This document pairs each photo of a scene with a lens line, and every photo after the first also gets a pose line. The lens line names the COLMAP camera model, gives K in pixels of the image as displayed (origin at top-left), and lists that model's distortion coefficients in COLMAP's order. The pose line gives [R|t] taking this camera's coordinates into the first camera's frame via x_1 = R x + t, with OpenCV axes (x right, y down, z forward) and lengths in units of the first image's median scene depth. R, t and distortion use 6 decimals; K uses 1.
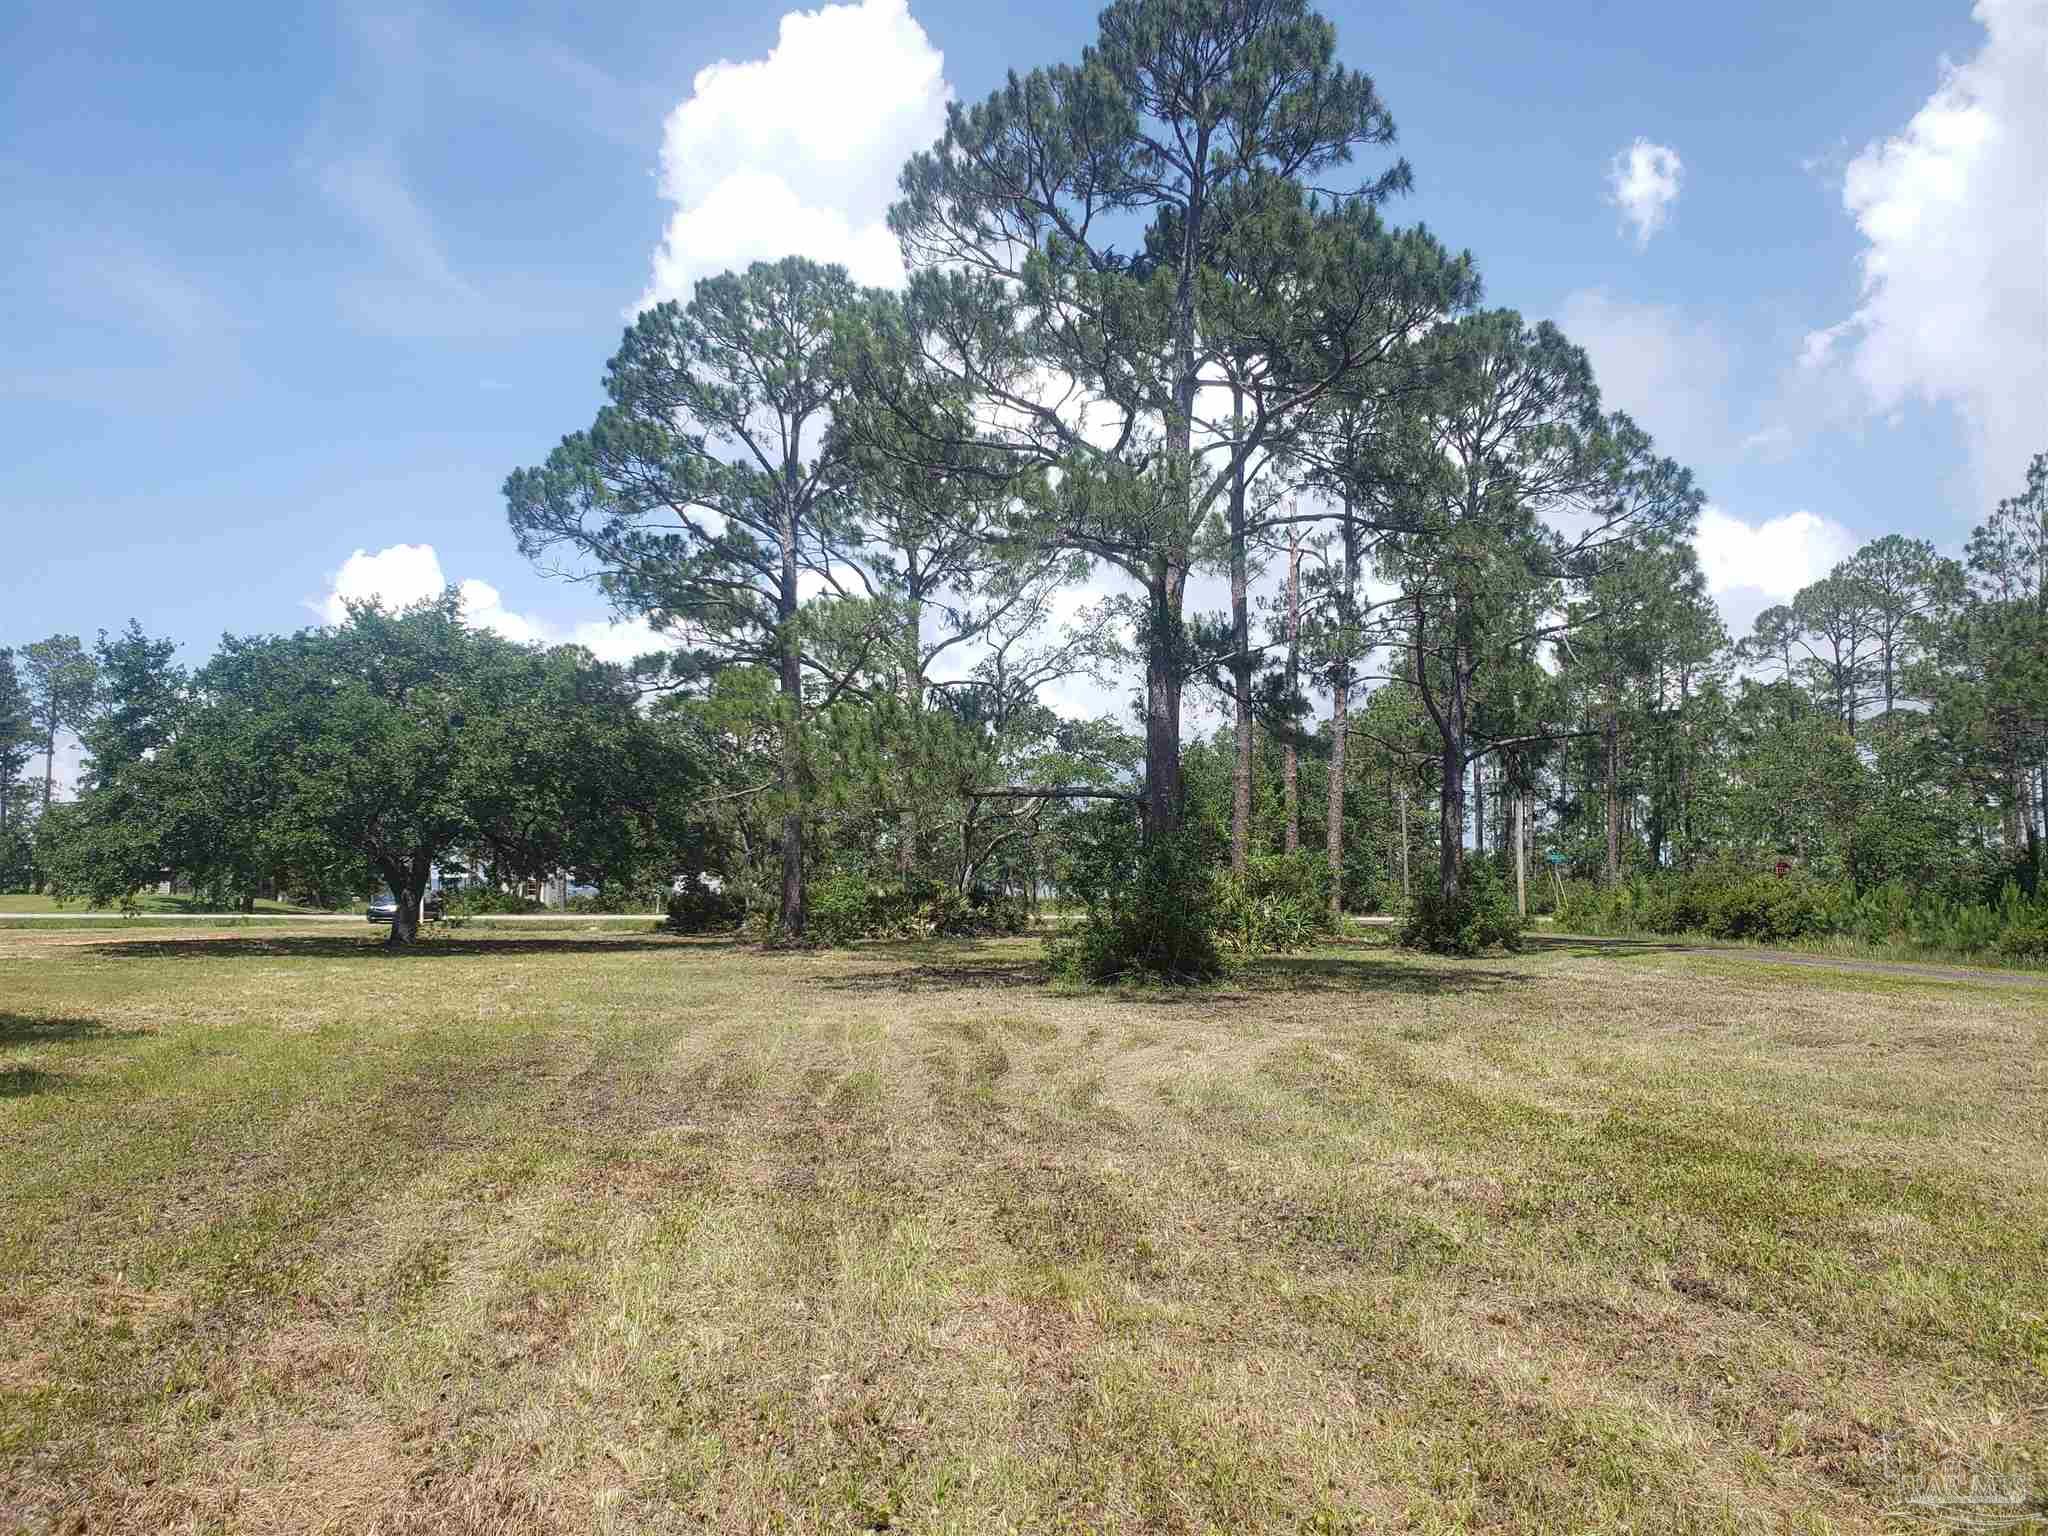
lens RADIAL K [[1563.4, 0, 1026.4], [0, 1563.4, 774.1], [0, 0, 1]] dist [-0.047606, -0.005022]
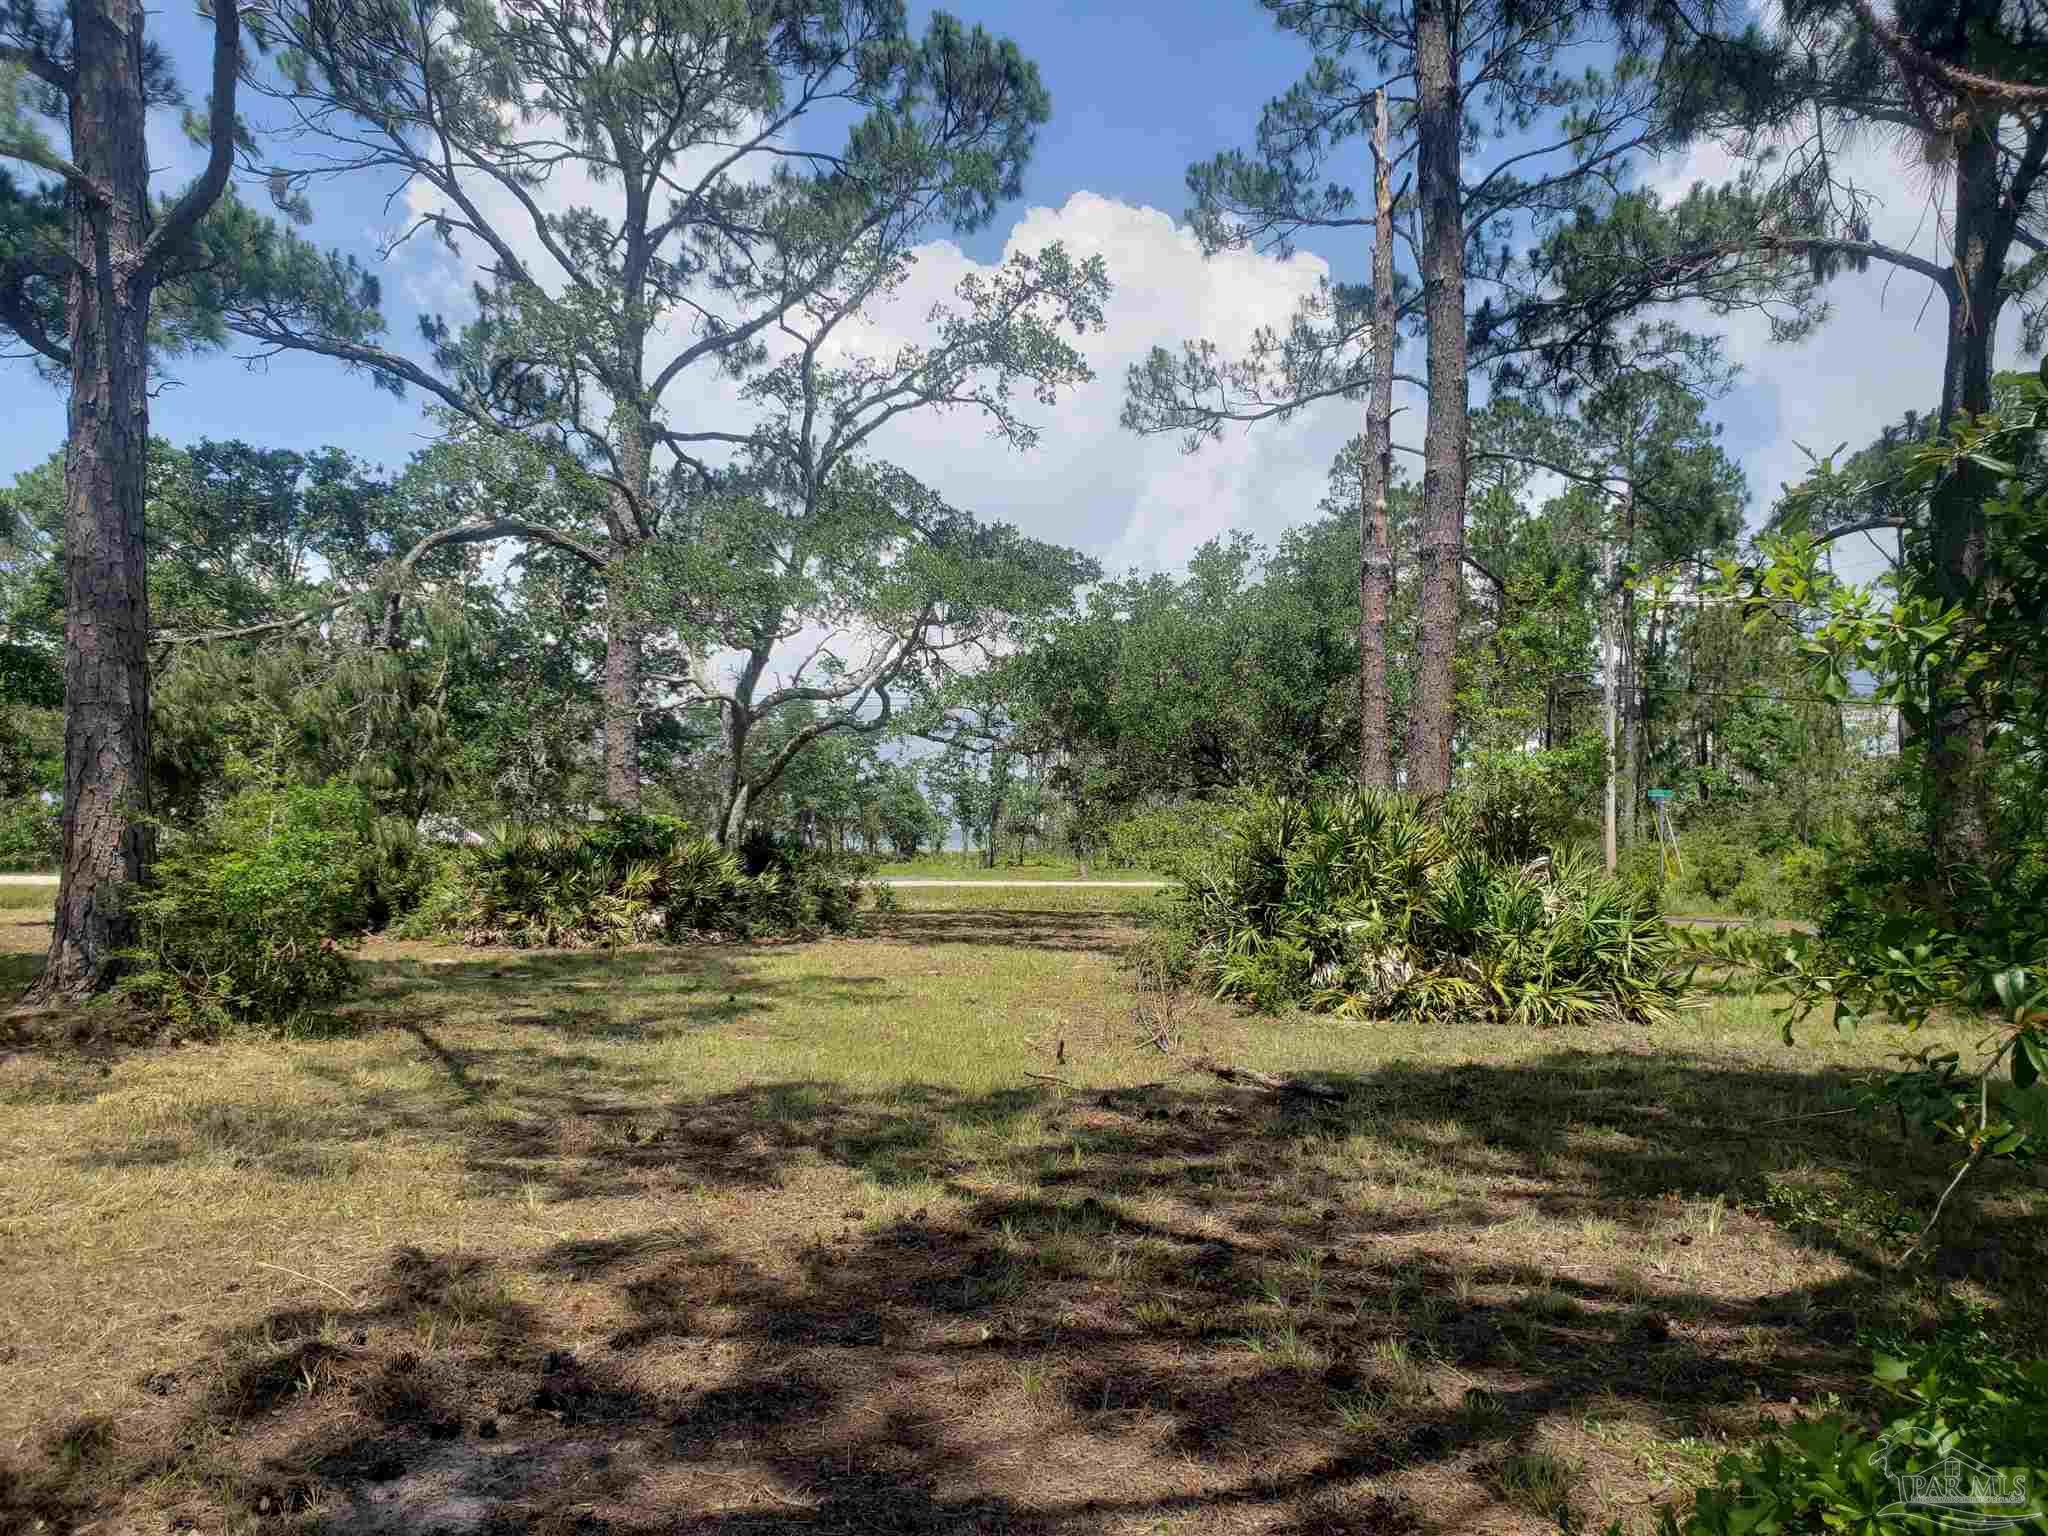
lens RADIAL K [[1563.4, 0, 1019.4], [0, 1563.4, 765.8], [0, 0, 1]] dist [-0.047606, -0.005022]
pose [[0.991881, 0.004697, 0.127081, -0.012380], [-0.007707, 0.999701, 0.023202, 0.039484], [-0.126934, -0.023993, 0.991621, 0.505255]]
